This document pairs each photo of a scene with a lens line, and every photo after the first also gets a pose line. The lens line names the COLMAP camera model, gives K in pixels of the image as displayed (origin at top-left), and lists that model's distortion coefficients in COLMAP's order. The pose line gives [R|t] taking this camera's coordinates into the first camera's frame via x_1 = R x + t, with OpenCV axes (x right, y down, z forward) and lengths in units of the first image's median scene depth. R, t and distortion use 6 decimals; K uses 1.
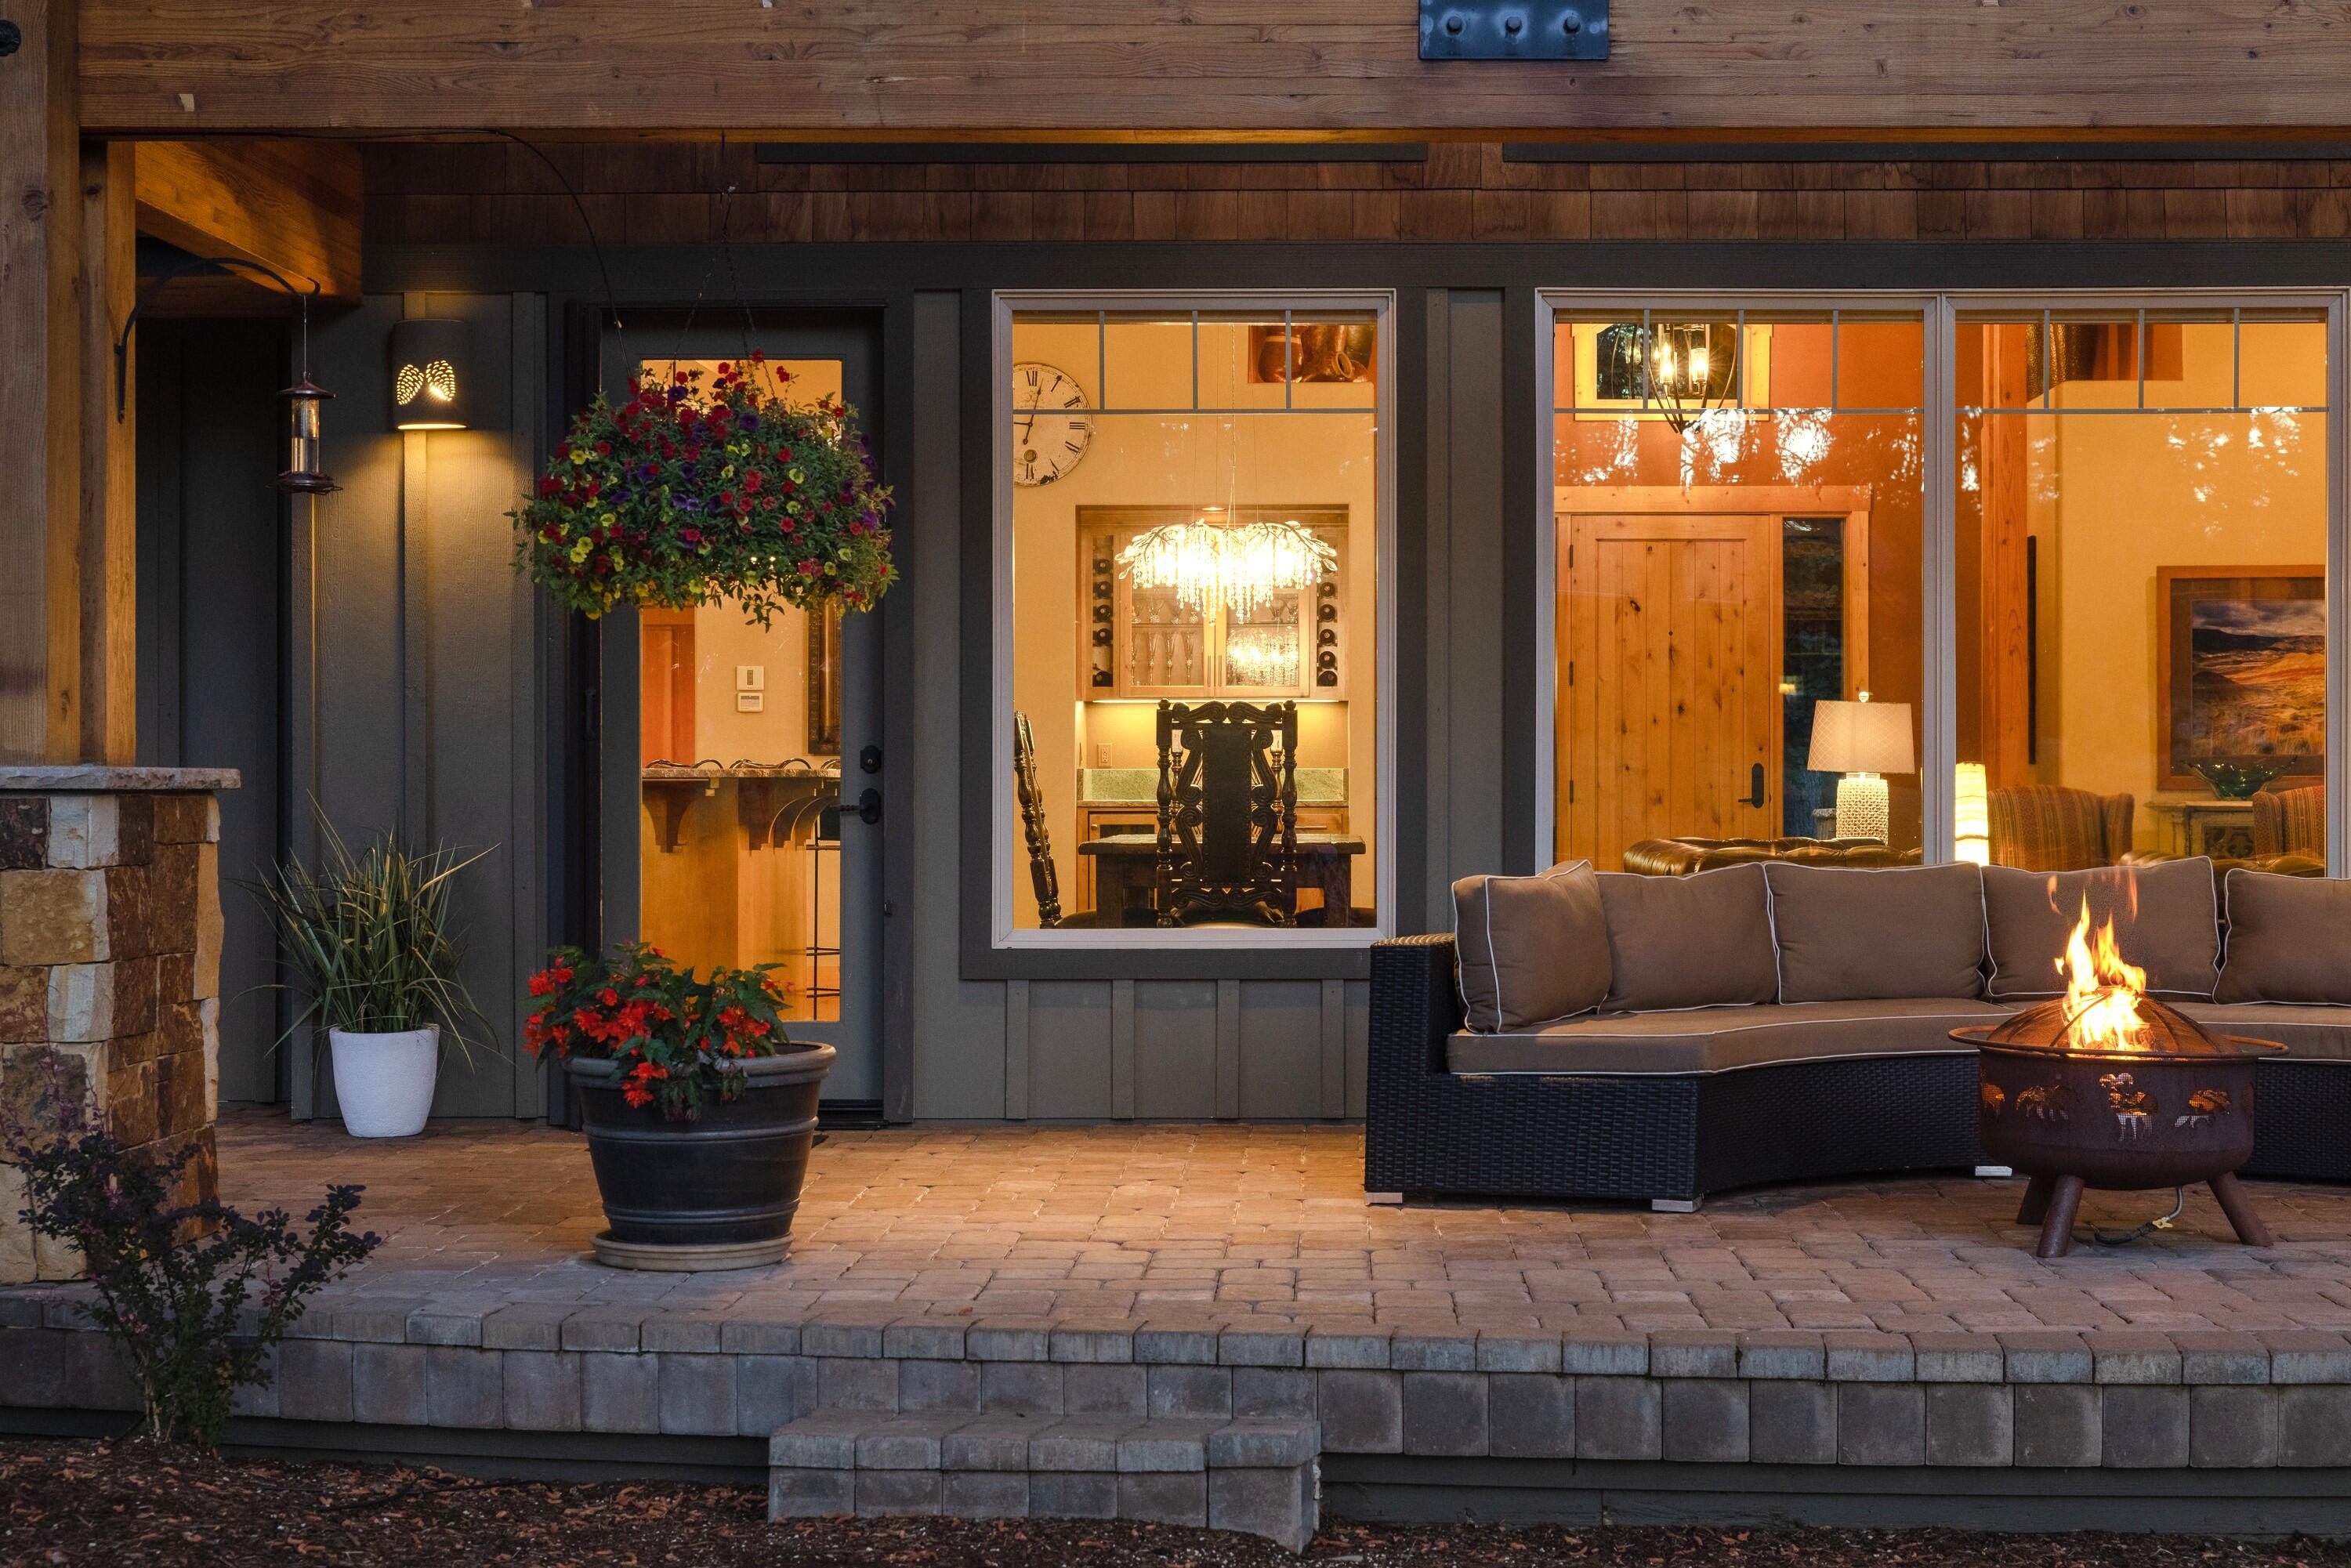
lens RADIAL K [[3025.6, 0, 1175.5], [0, 3025.6, 784.0], [0, 0, 1]] dist [-0.010972, -0.026553]
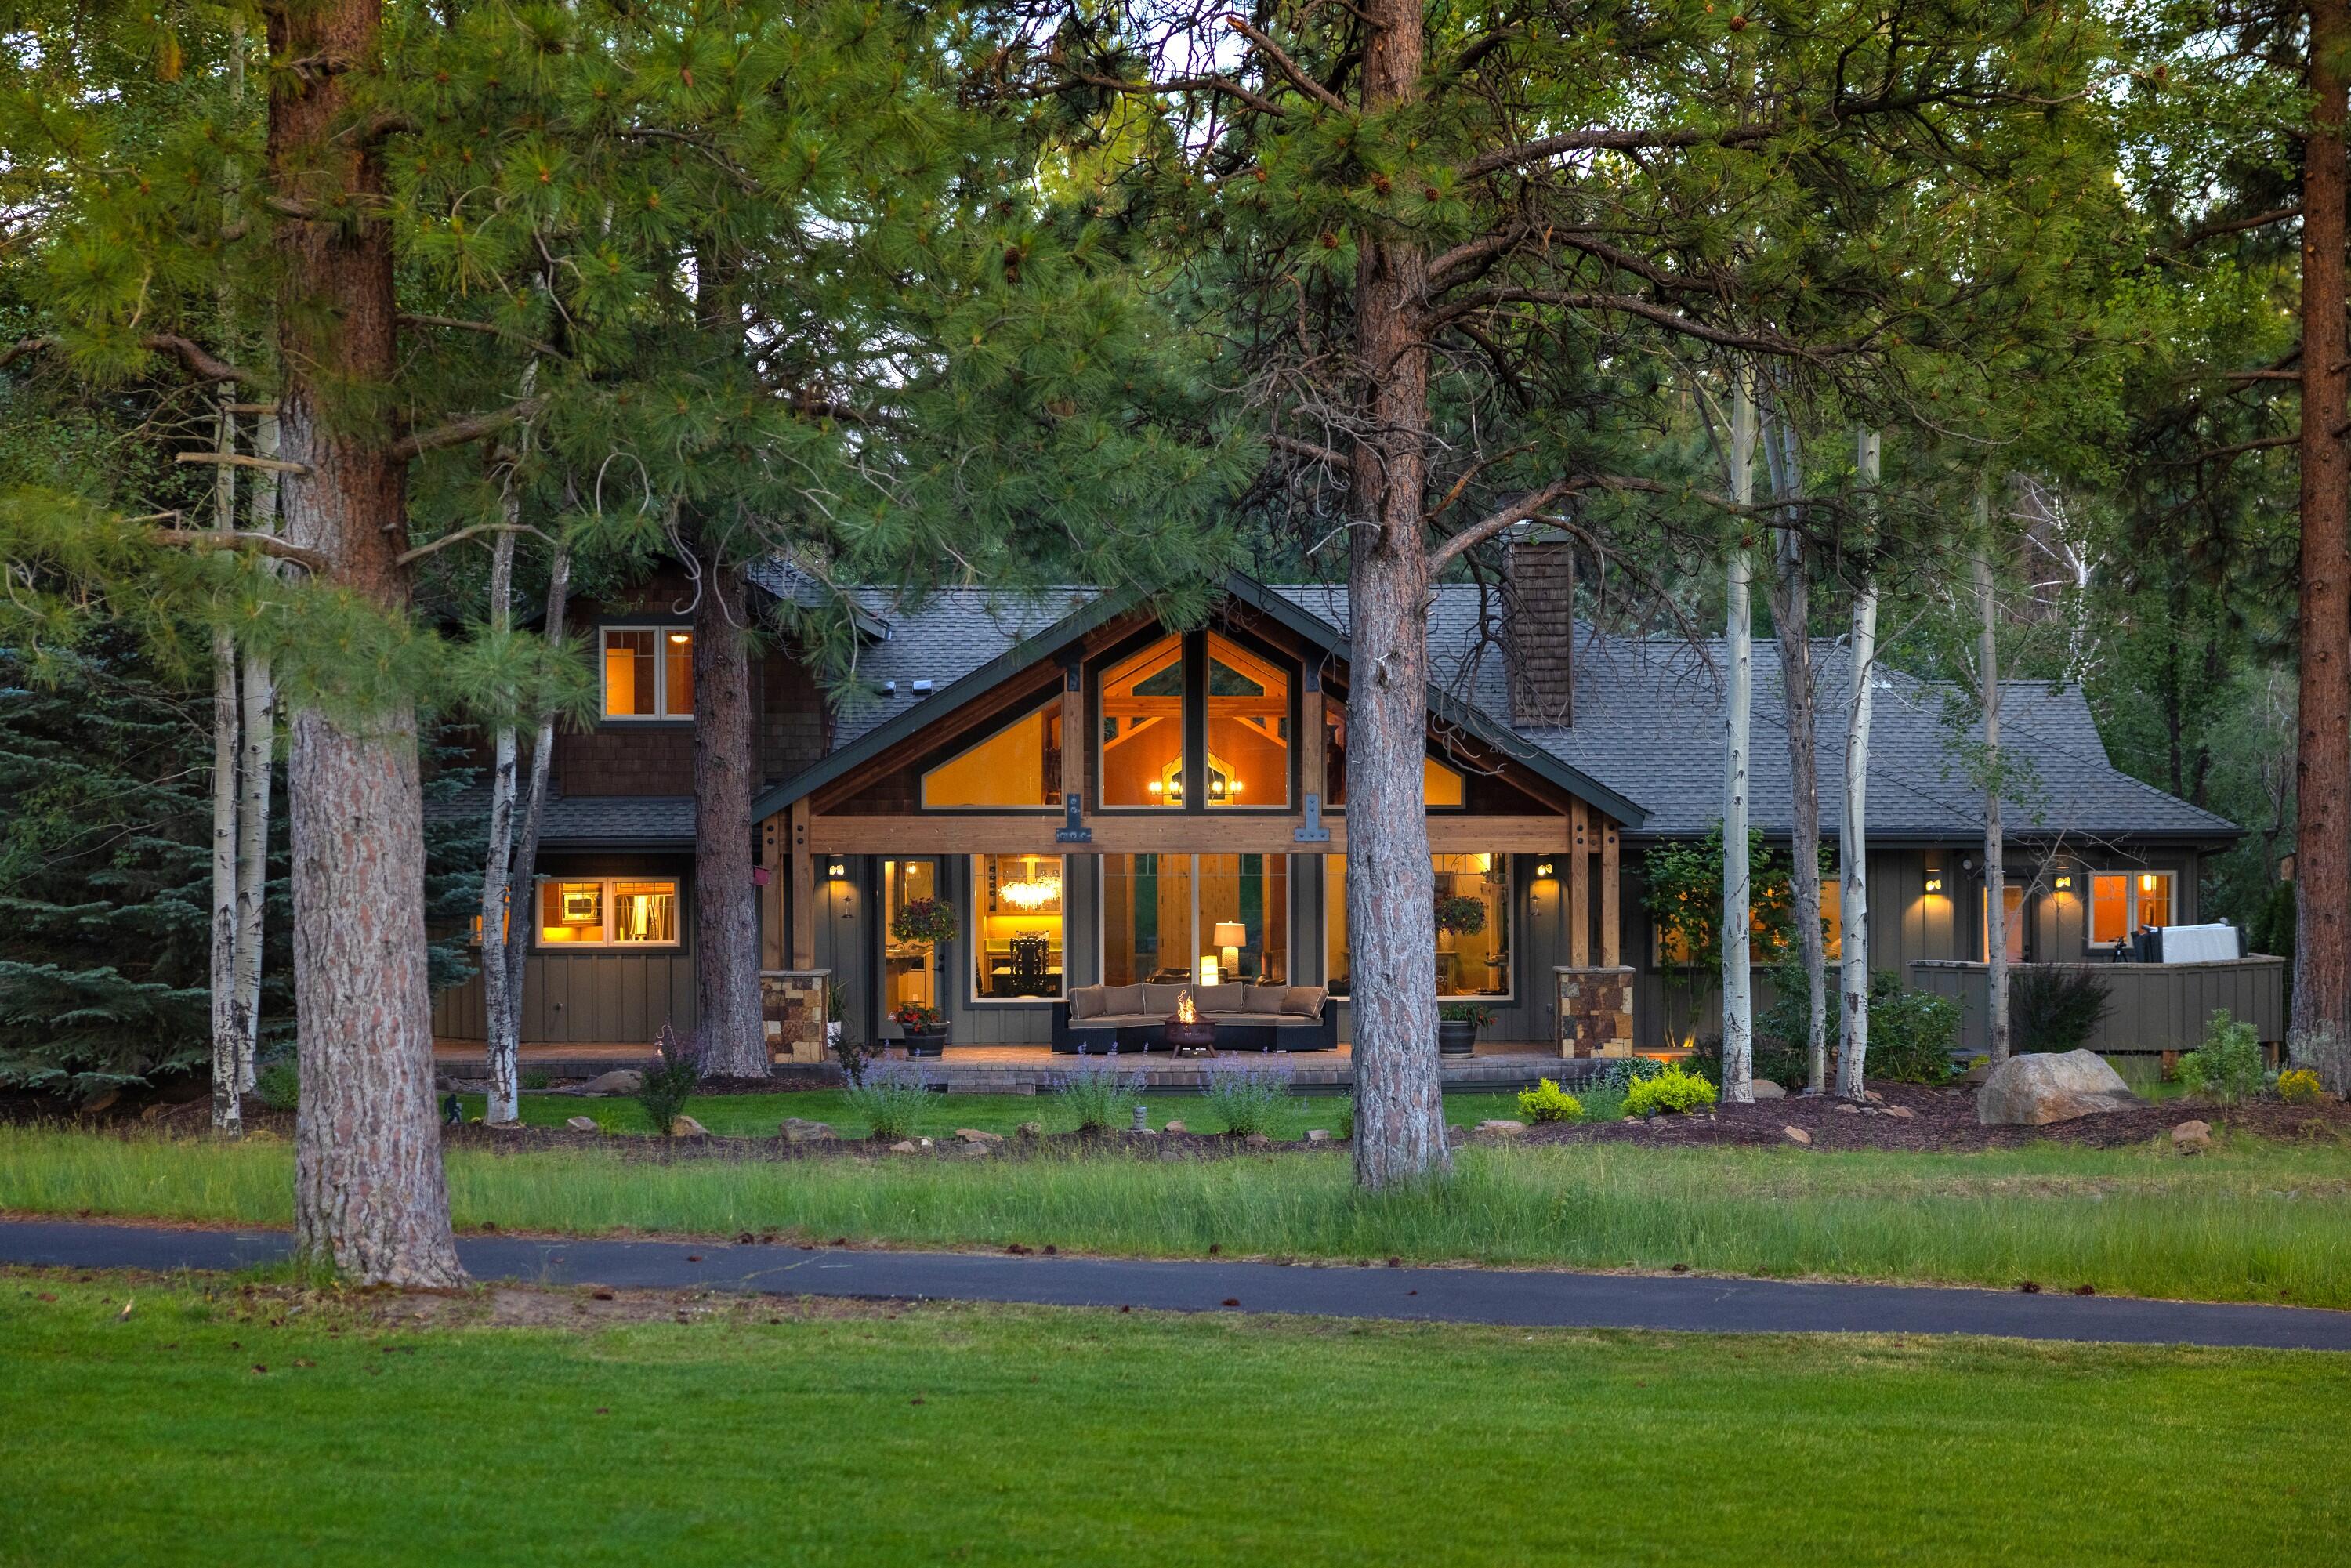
lens RADIAL K [[4089.2, 0, 1175.5], [0, 4089.2, 784.0], [0, 0, 1]] dist [-0.008046, 0.082004]
pose [[0.999516, -0.002950, 0.030960, 0.049862], [0.002839, 0.999989, 0.003620, -0.275796], [-0.030970, -0.003530, 0.999514, -4.793048]]
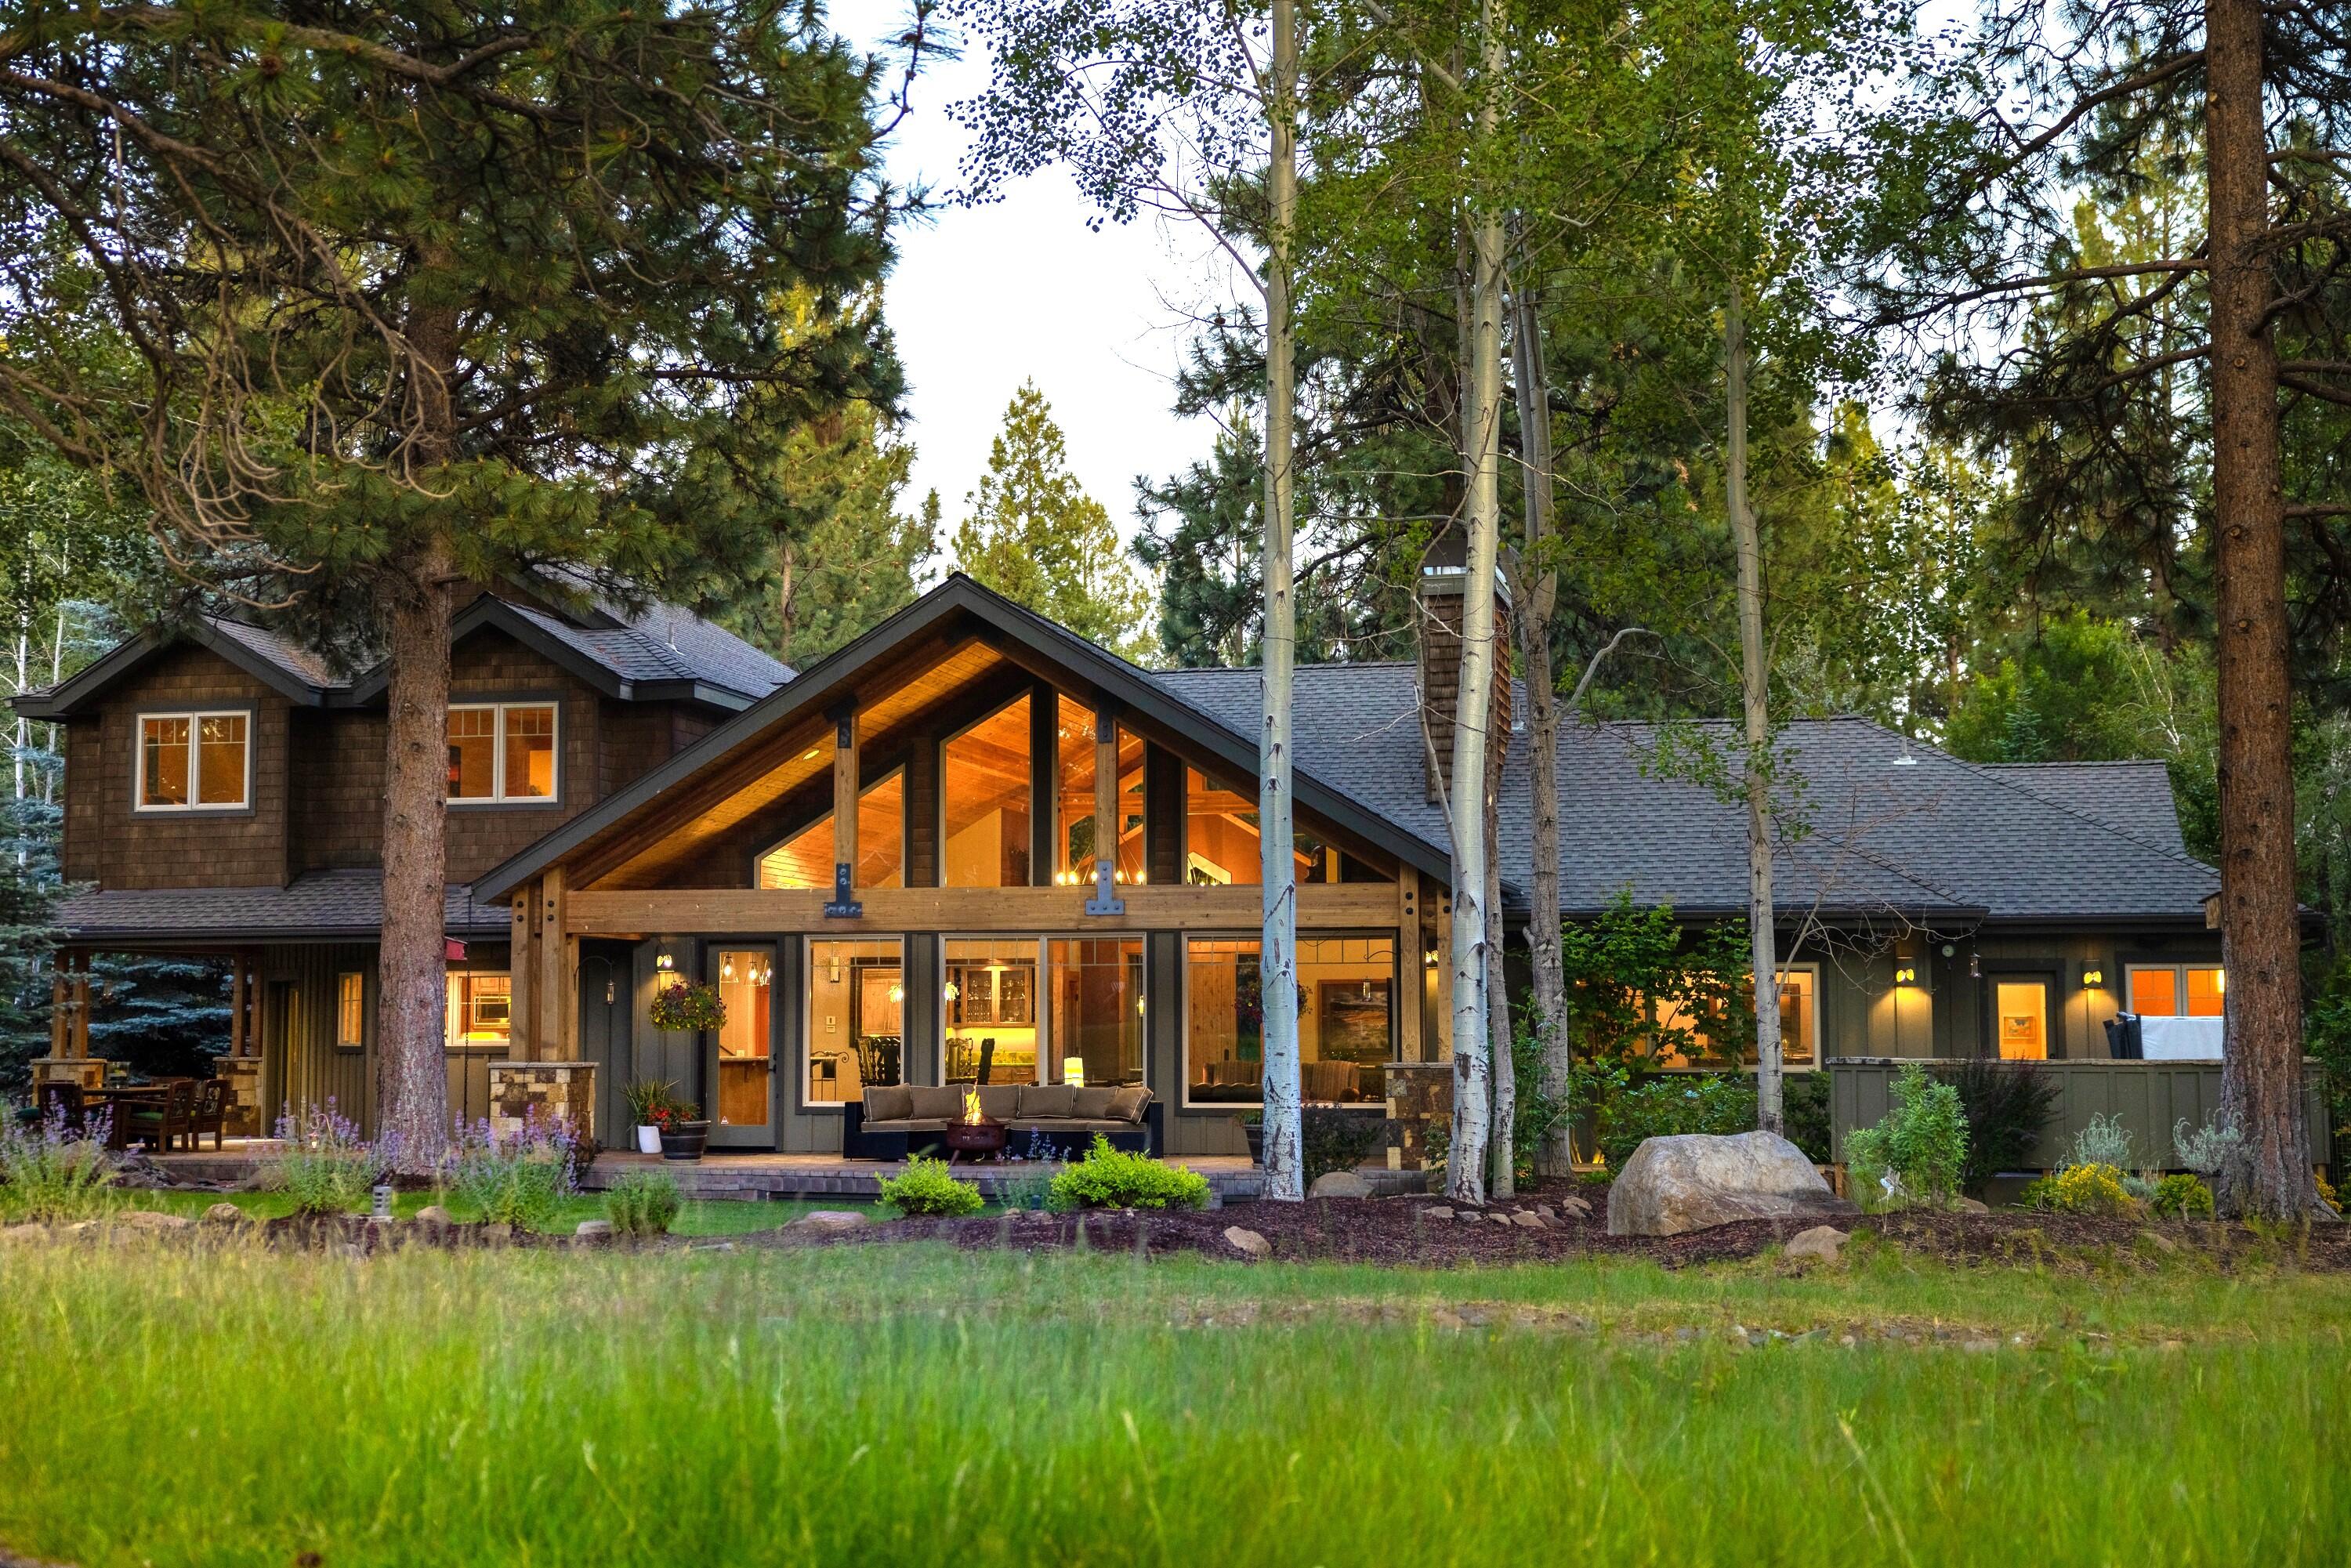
lens RADIAL K [[3025.6, 0, 1175.5], [0, 3025.6, 784.0], [0, 0, 1]] dist [-0.010972, -0.026553]
pose [[0.976206, -0.020507, -0.215873, 1.257474], [0.003092, 0.996733, -0.080704, -0.043484], [0.216823, 0.078116, 0.973081, -2.706196]]
